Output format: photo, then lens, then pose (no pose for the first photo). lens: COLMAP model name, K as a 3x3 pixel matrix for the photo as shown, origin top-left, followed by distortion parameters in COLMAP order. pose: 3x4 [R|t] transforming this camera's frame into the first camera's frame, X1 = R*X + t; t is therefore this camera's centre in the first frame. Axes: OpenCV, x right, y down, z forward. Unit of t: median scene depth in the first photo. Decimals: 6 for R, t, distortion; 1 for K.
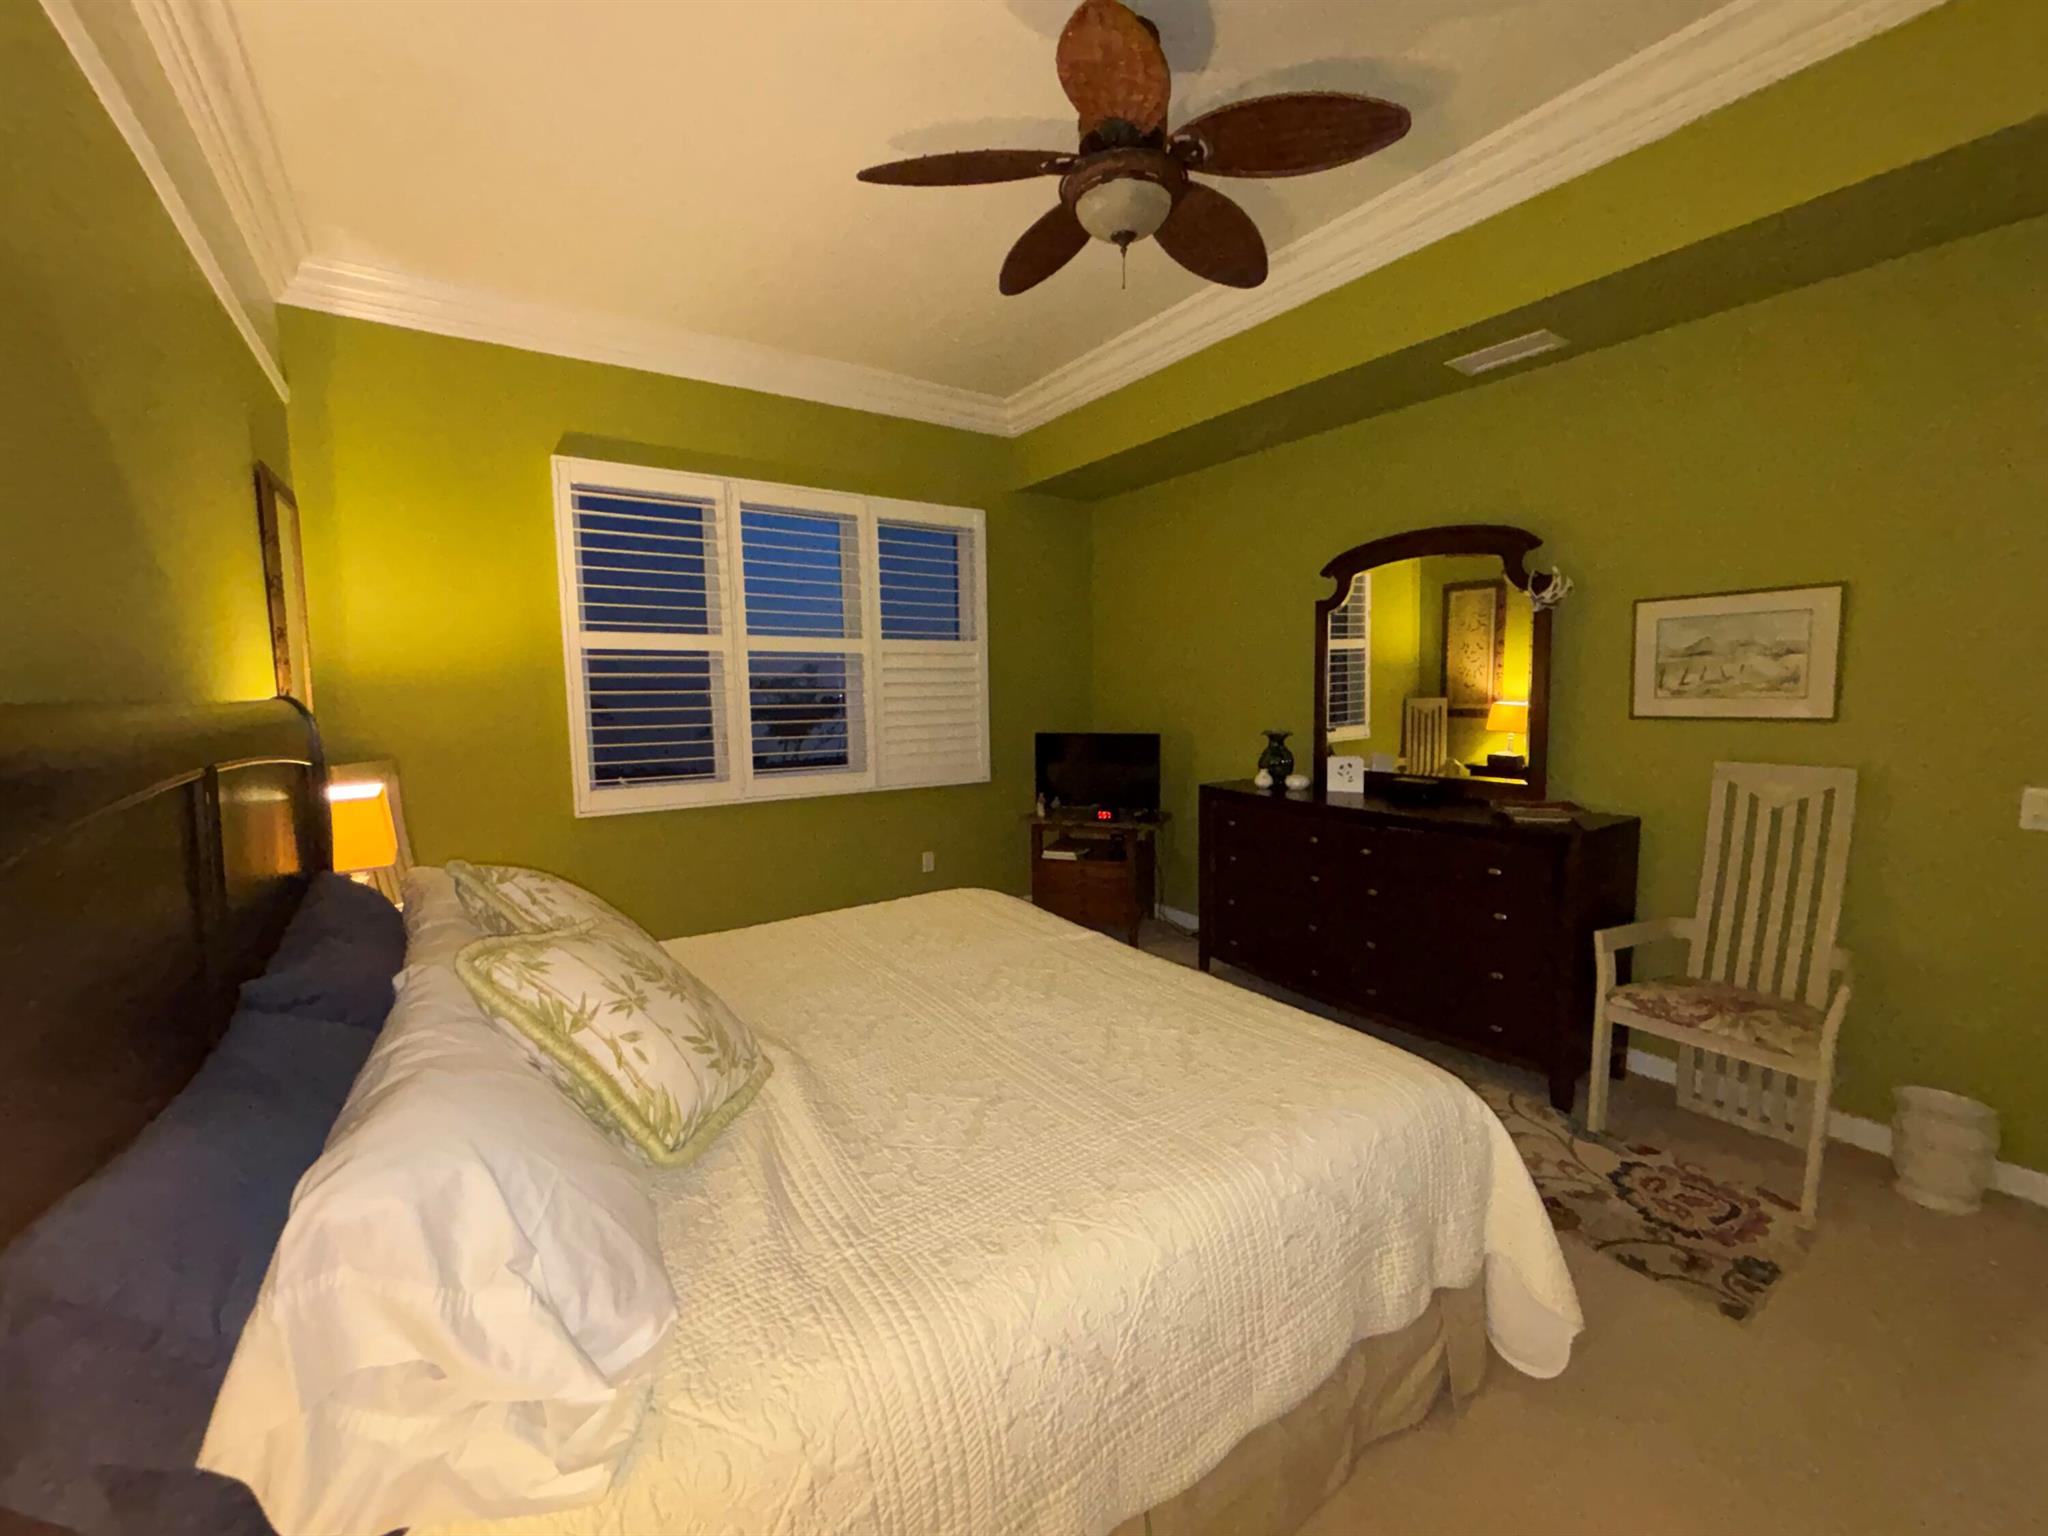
lens RADIAL K [[820.9, 0, 1018.3], [0, 820.9, 768.3], [0, 0, 1]] dist [0.001667, 0.000894]
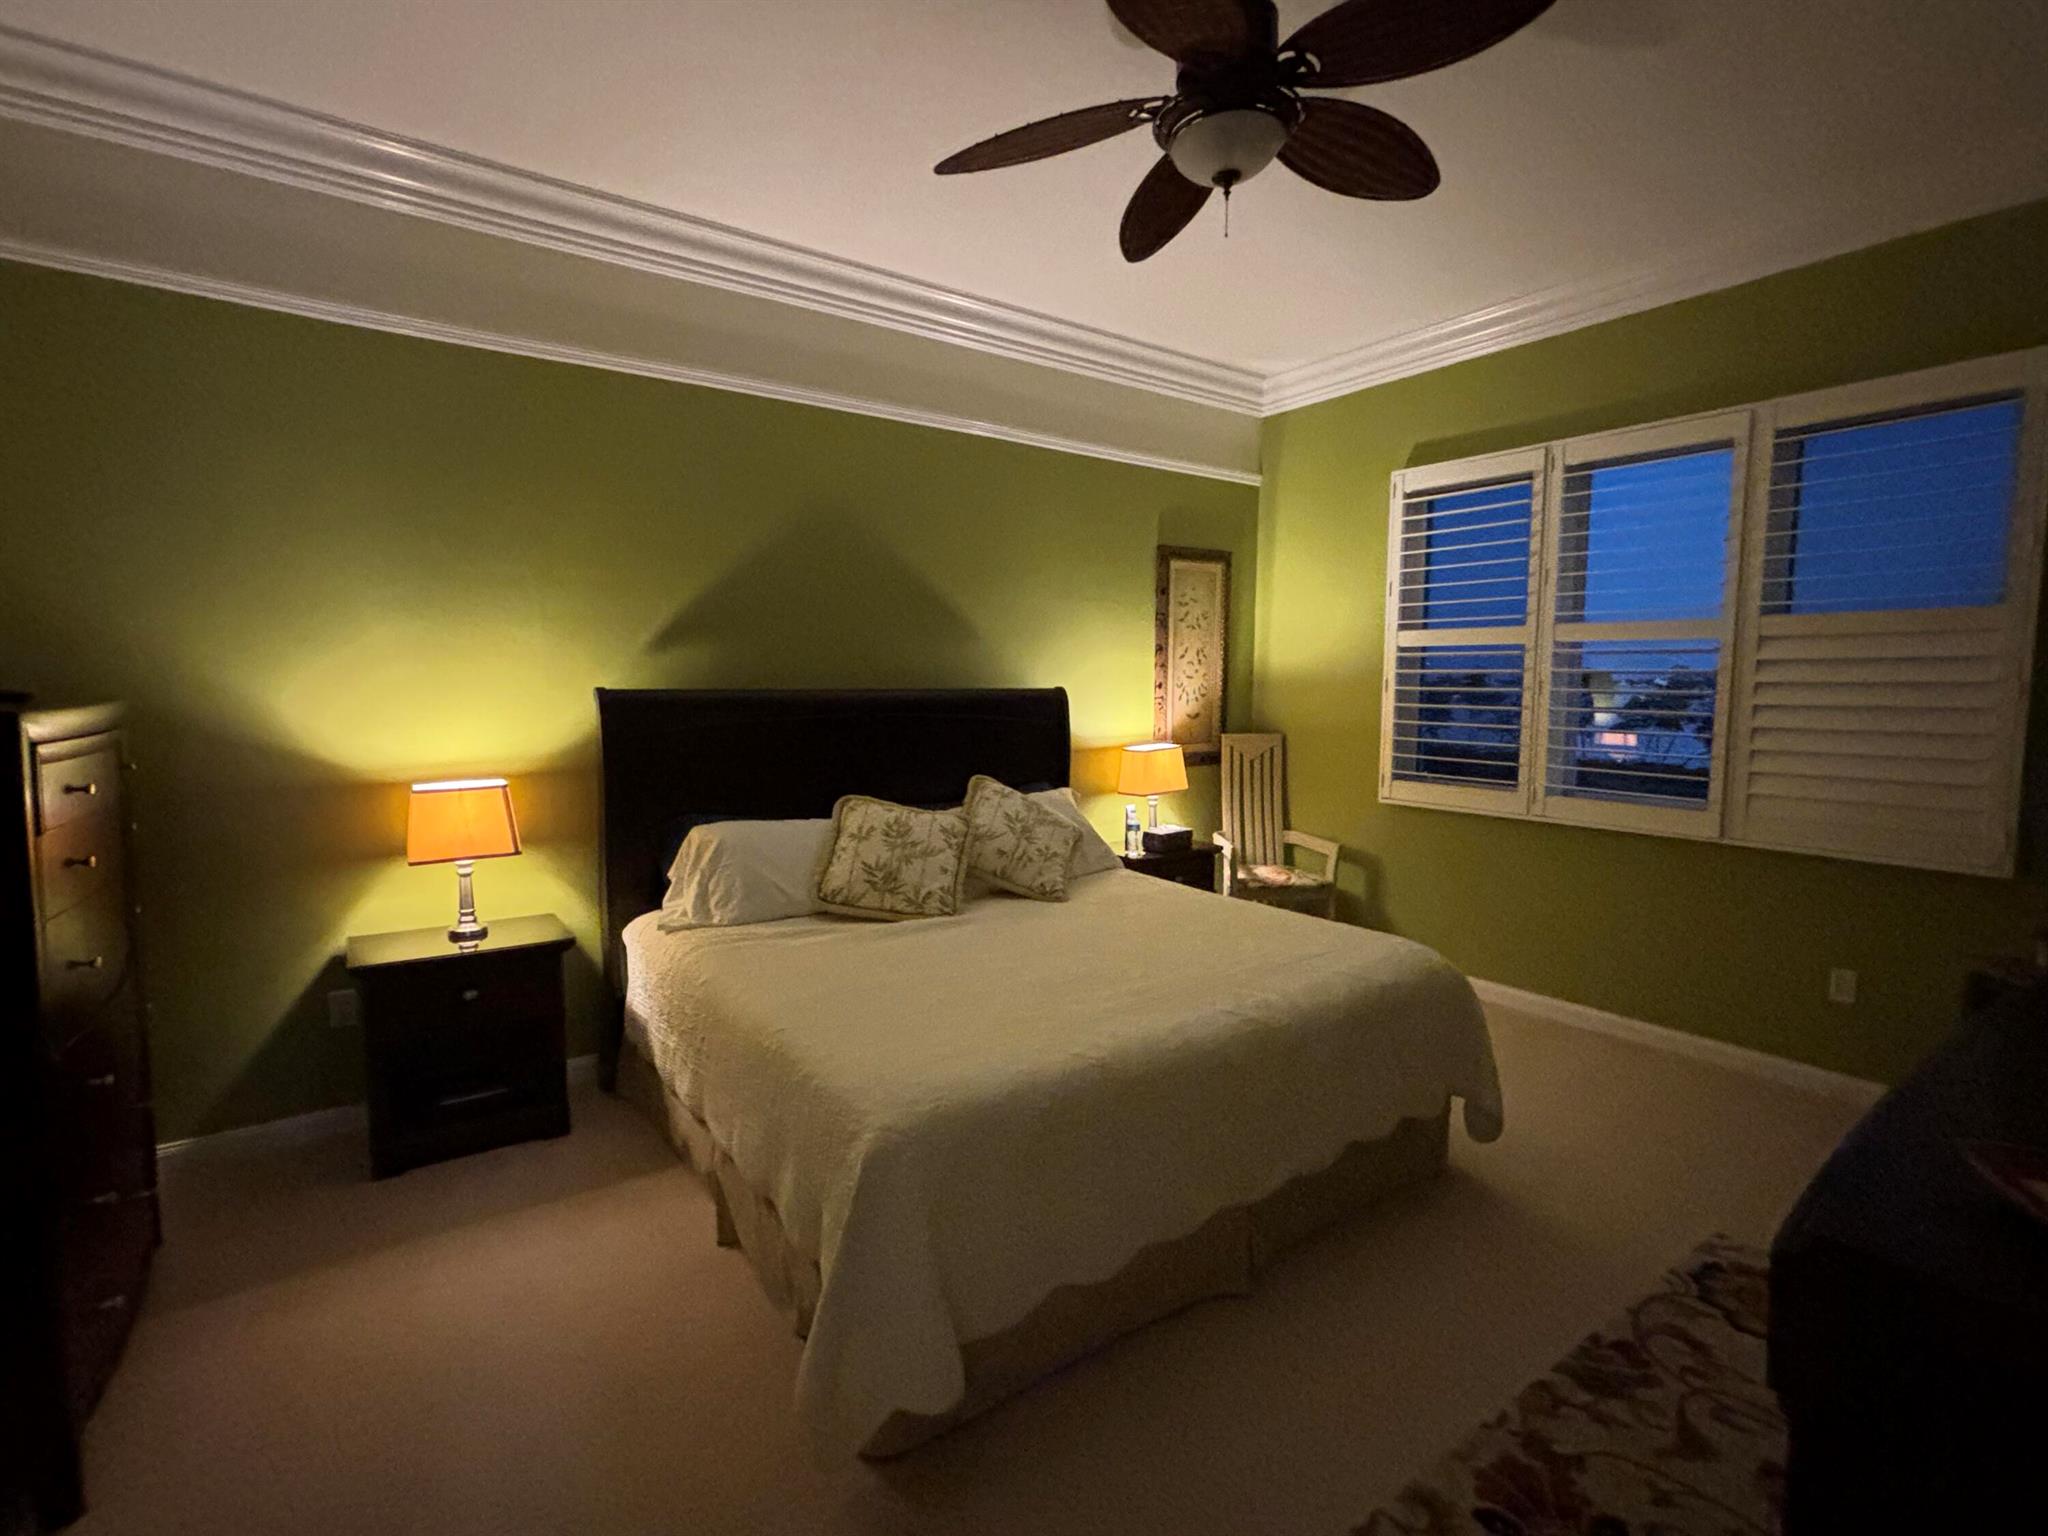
lens RADIAL K [[937.7, 0, 1023.1], [0, 937.7, 761.1], [0, 0, 1]] dist [0.027308, -0.026336]
pose [[0.034968, 0.100592, -0.994313, 0.633847], [-0.100551, 0.990227, 0.096643, -0.062260], [0.994317, 0.096599, 0.044741, 0.435232]]
